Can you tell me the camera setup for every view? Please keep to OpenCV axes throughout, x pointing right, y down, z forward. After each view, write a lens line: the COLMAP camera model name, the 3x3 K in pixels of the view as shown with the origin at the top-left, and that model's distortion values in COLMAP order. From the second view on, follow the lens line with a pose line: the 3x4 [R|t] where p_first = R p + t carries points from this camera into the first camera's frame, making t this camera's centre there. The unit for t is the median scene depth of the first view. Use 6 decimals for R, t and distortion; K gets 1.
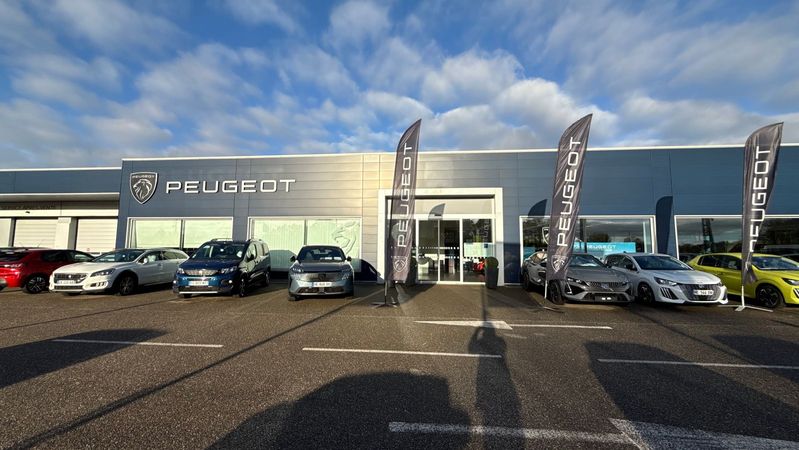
lens RADIAL K [[318.6, 0, 399.5], [0, 318.6, 225.0], [0, 0, 1]] dist [0.001043, 0.000124]
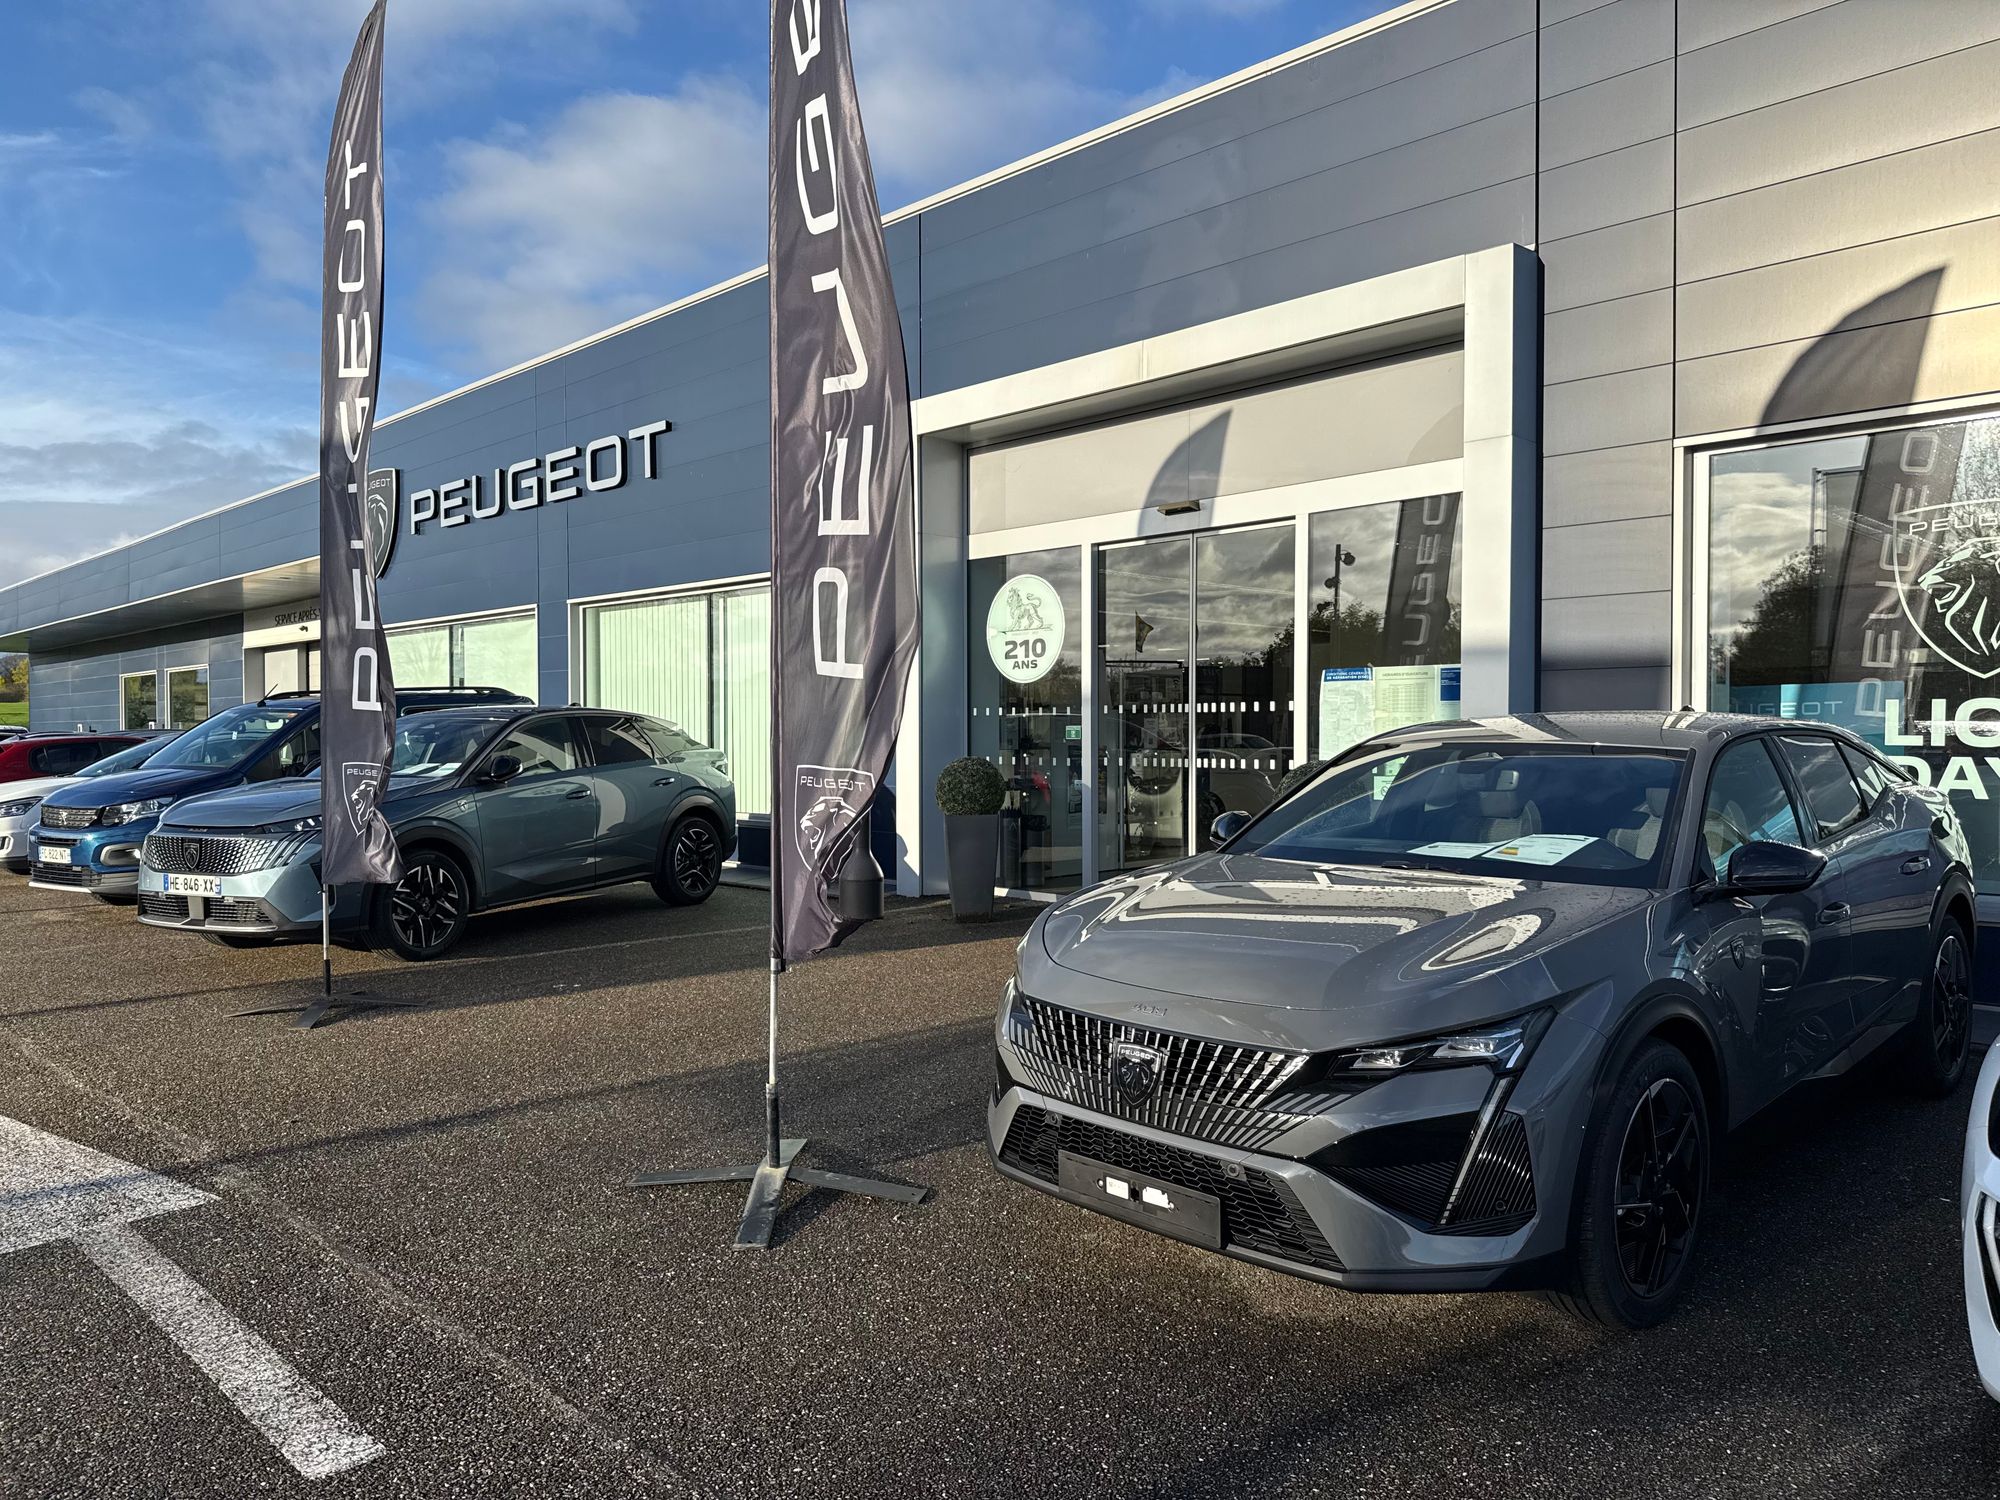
lens RADIAL K [[1409.9, 0, 1000.0], [0, 1409.9, 750.0], [0, 0, 1]] dist [0.118680, -0.172069]
pose [[0.759039, -0.002626, -0.651040, 0.617400], [0.064468, 0.995380, 0.071148, 0.041640], [0.647845, -0.095976, 0.755702, 0.447359]]
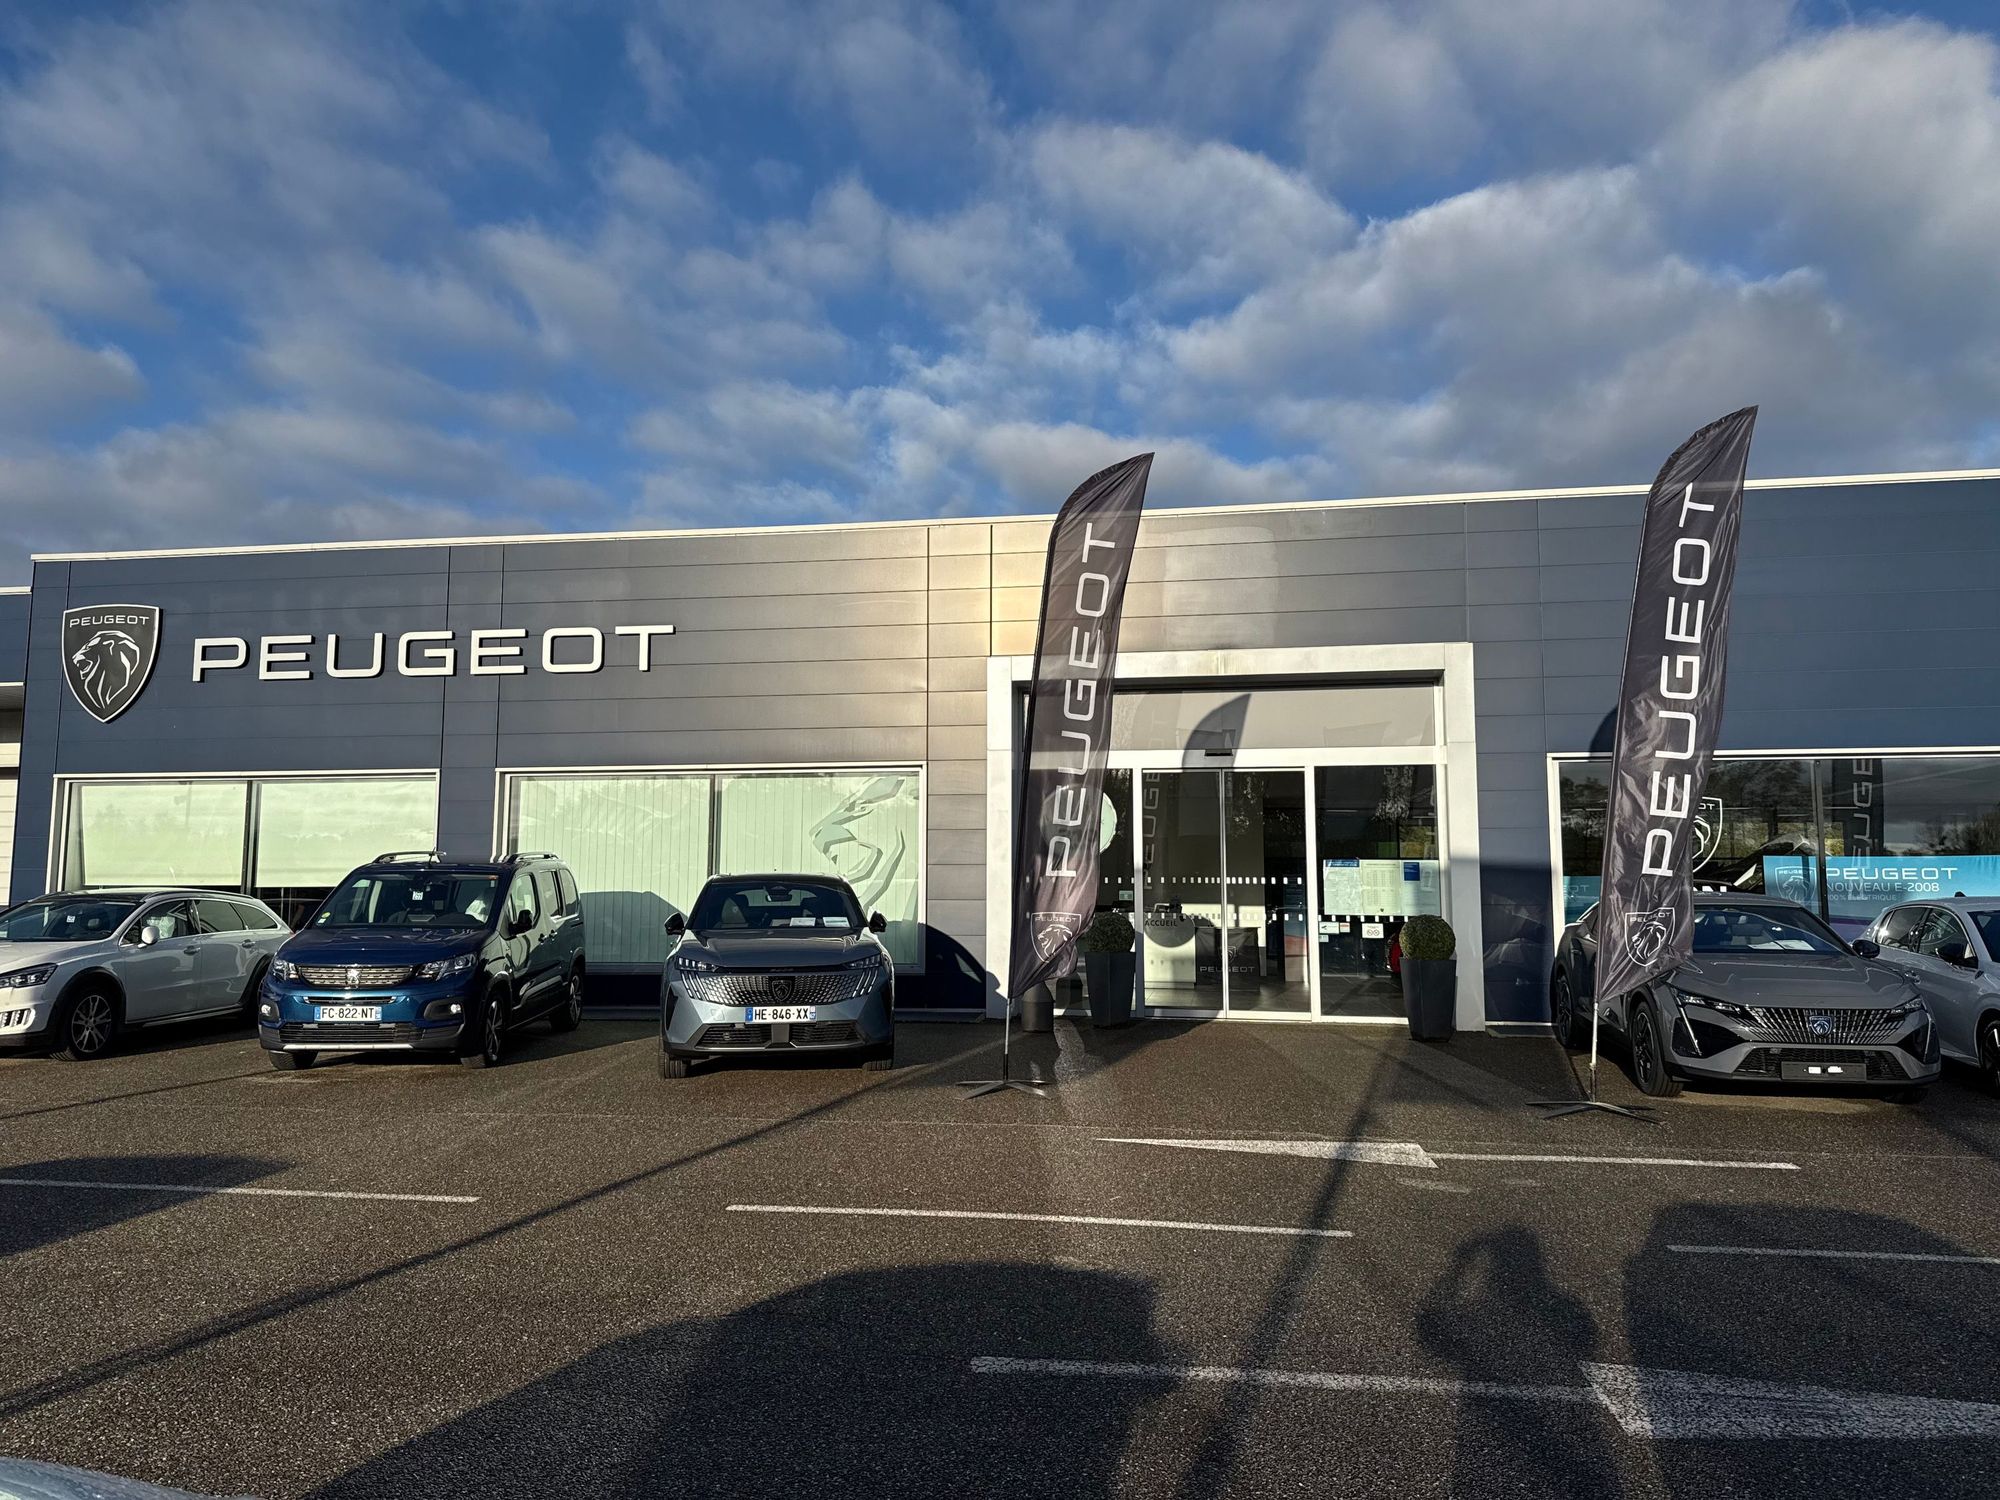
lens RADIAL K [[1409.9, 0, 1000.0], [0, 1409.9, 750.0], [0, 0, 1]] dist [0.118680, -0.172069]
pose [[0.997110, -0.012998, -0.074851, 0.035129], [0.011659, 0.999764, -0.018309, -0.016651], [0.075072, 0.017383, 0.997027, -0.179297]]
